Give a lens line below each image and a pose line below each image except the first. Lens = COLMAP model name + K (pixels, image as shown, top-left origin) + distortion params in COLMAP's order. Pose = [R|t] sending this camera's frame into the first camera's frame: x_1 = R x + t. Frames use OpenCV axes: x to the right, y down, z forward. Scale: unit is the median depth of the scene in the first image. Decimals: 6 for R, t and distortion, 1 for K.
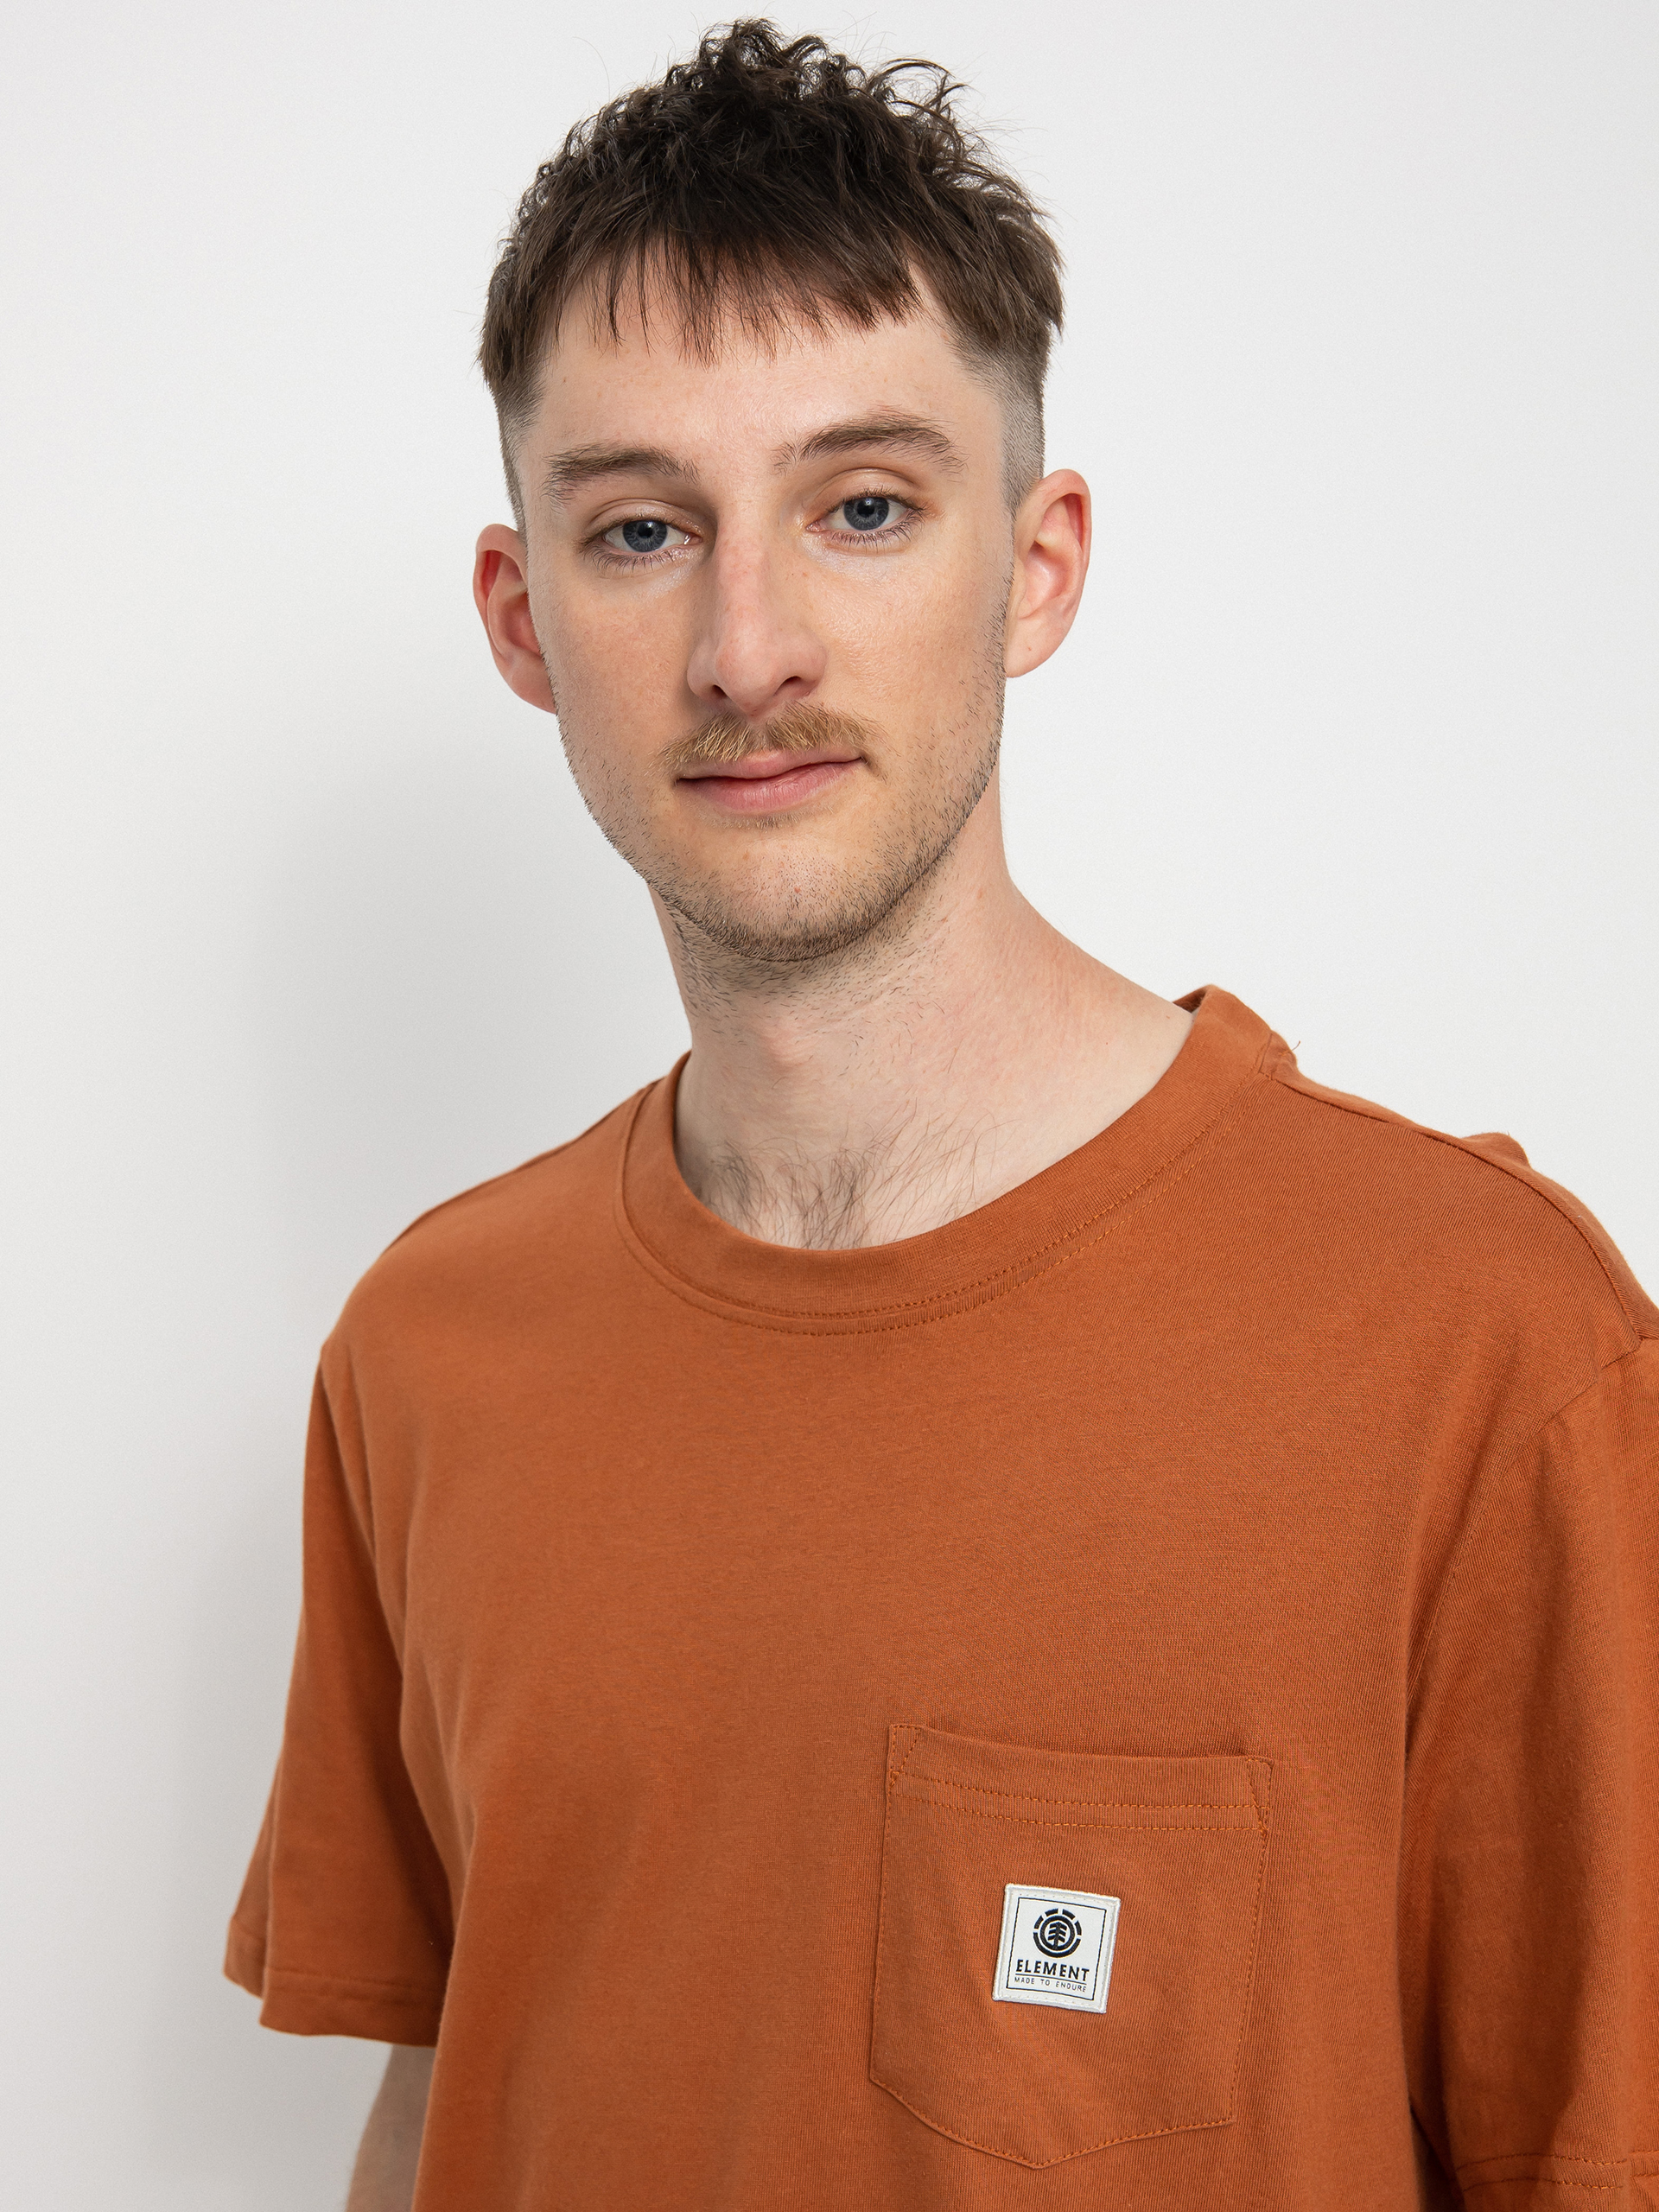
lens RADIAL K [[3000.5, 0, 778.8], [0, 3000.5, 1044.1], [0, 0, 1]] dist [-0.084065, 0.000000]
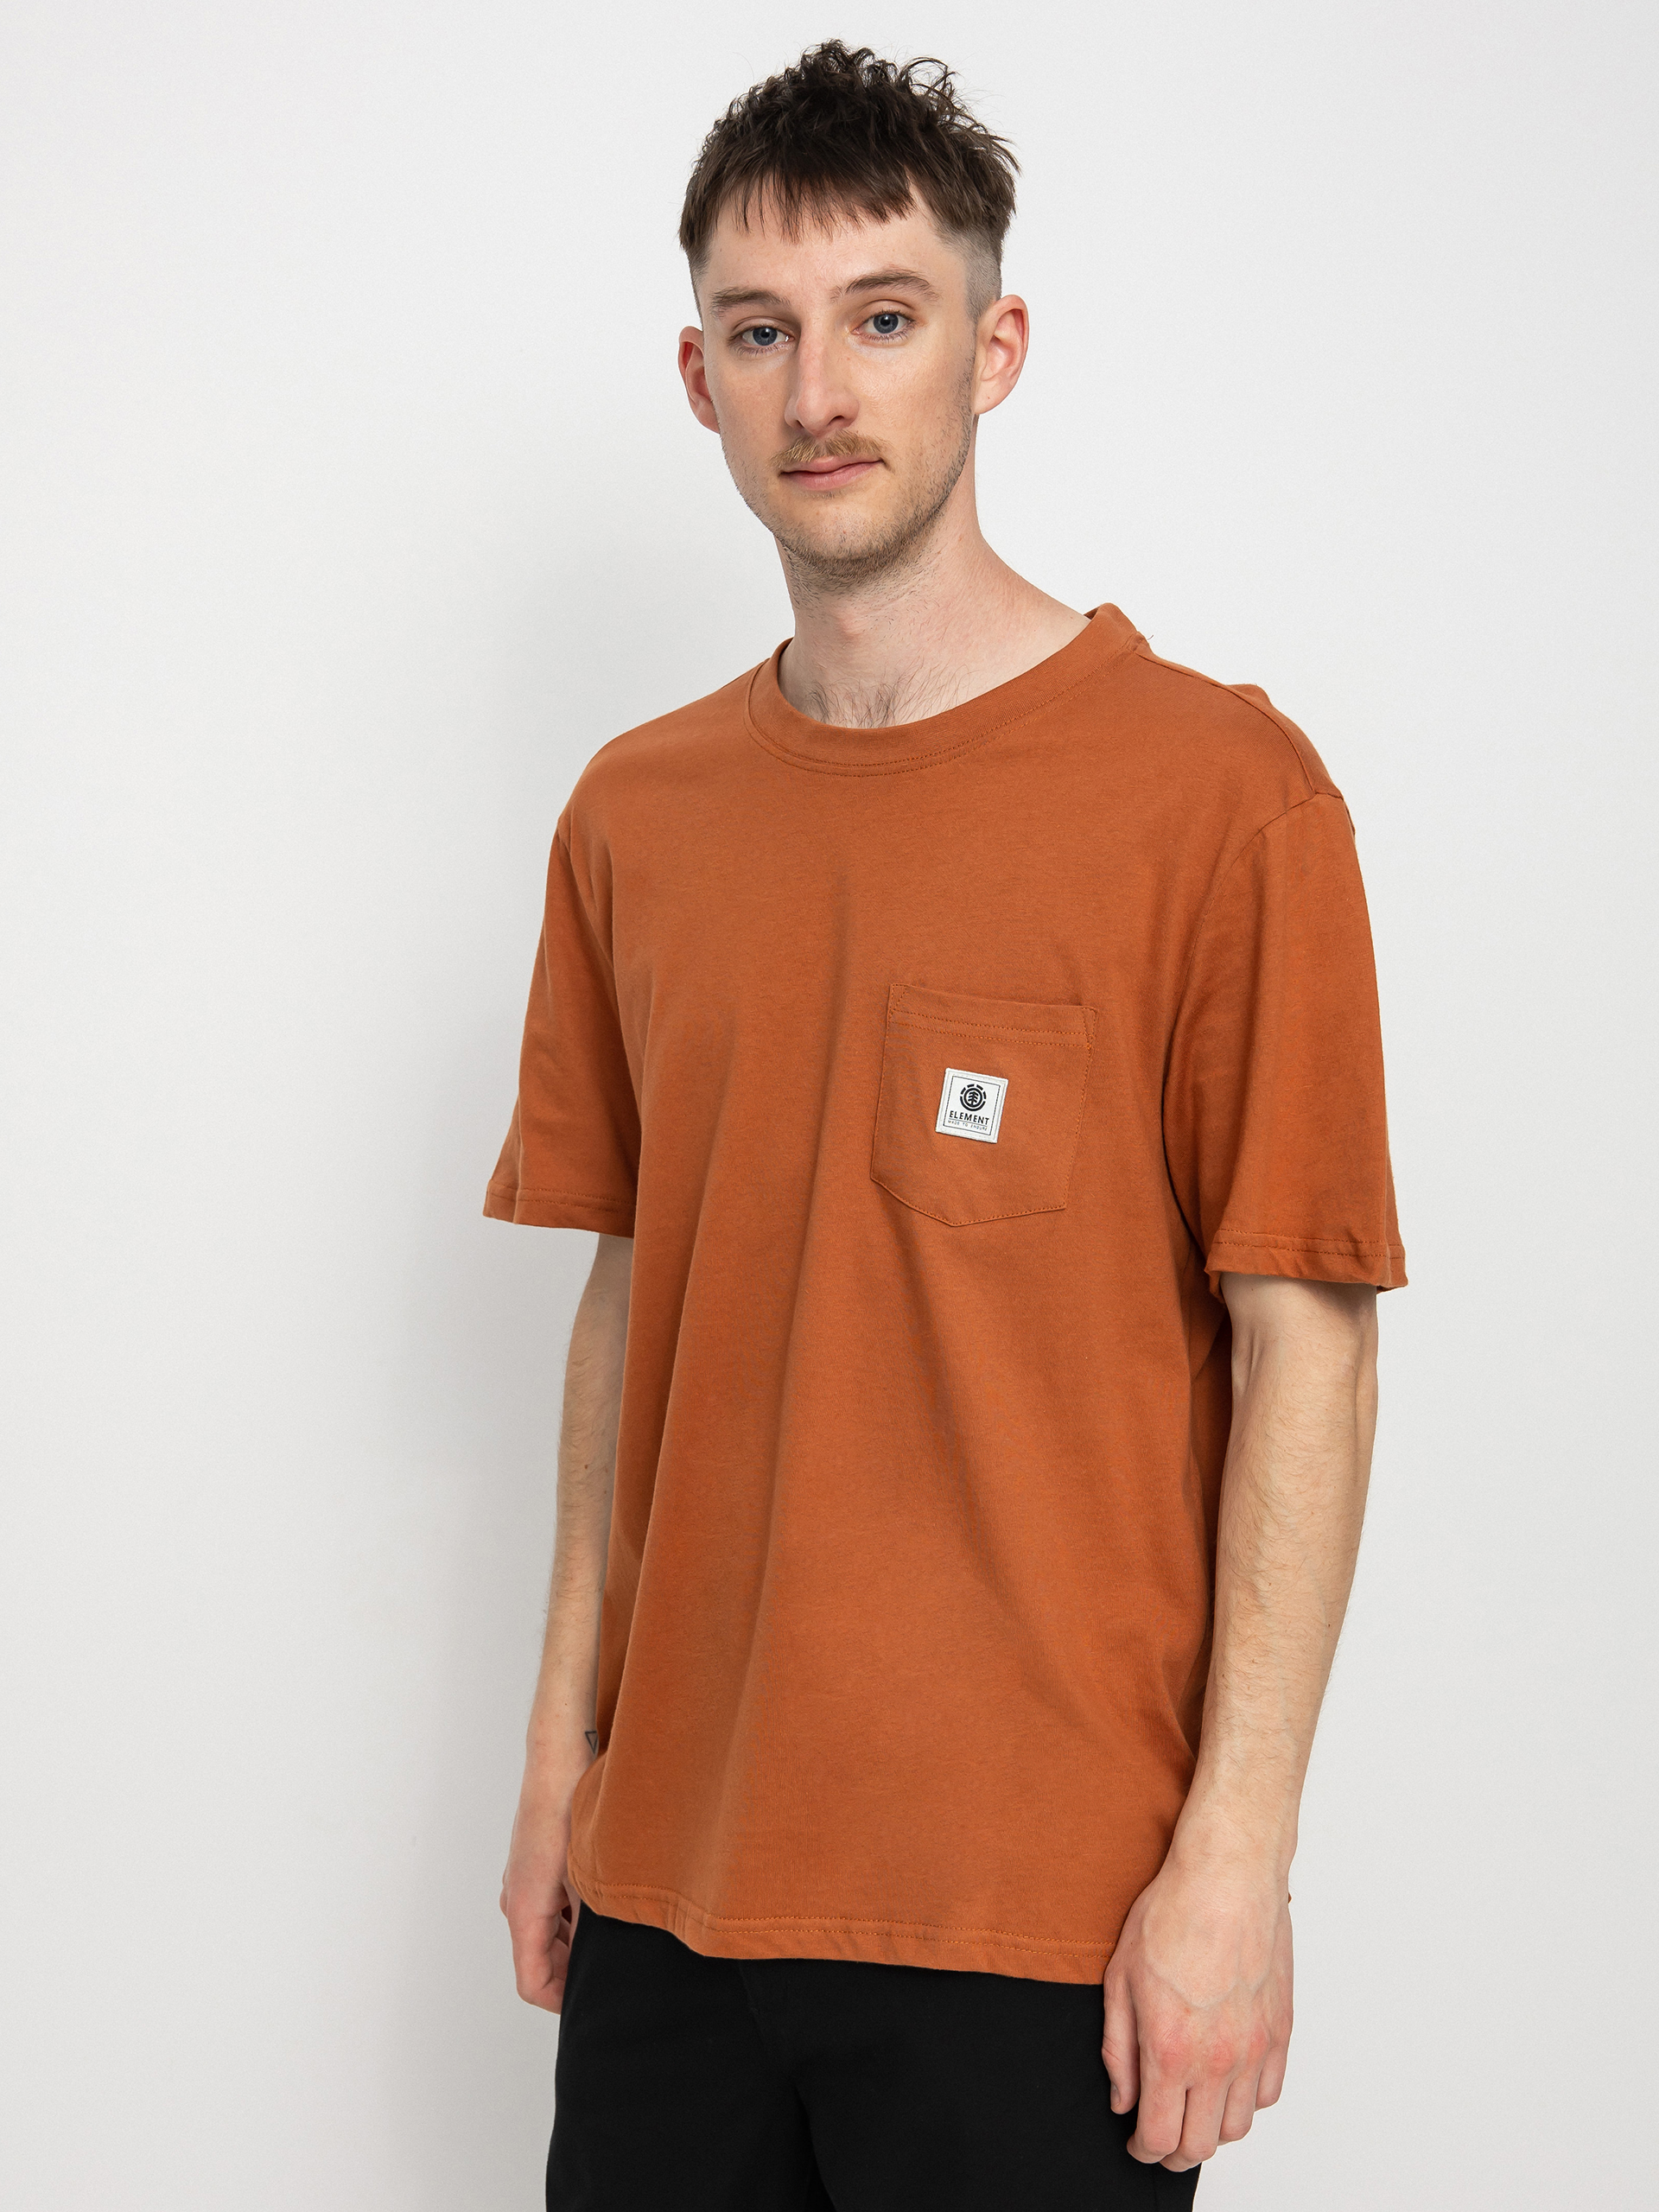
lens RADIAL K [[3000.5, 0, 826.2], [0, 3000.5, 1097.1], [0, 0, 1]] dist [-0.084065, 0.000000]
pose [[0.995108, 0.026106, -0.095279, 0.176206], [-0.015511, 0.993778, 0.110293, 0.089390], [0.097565, -0.108276, 0.989322, -0.839958]]
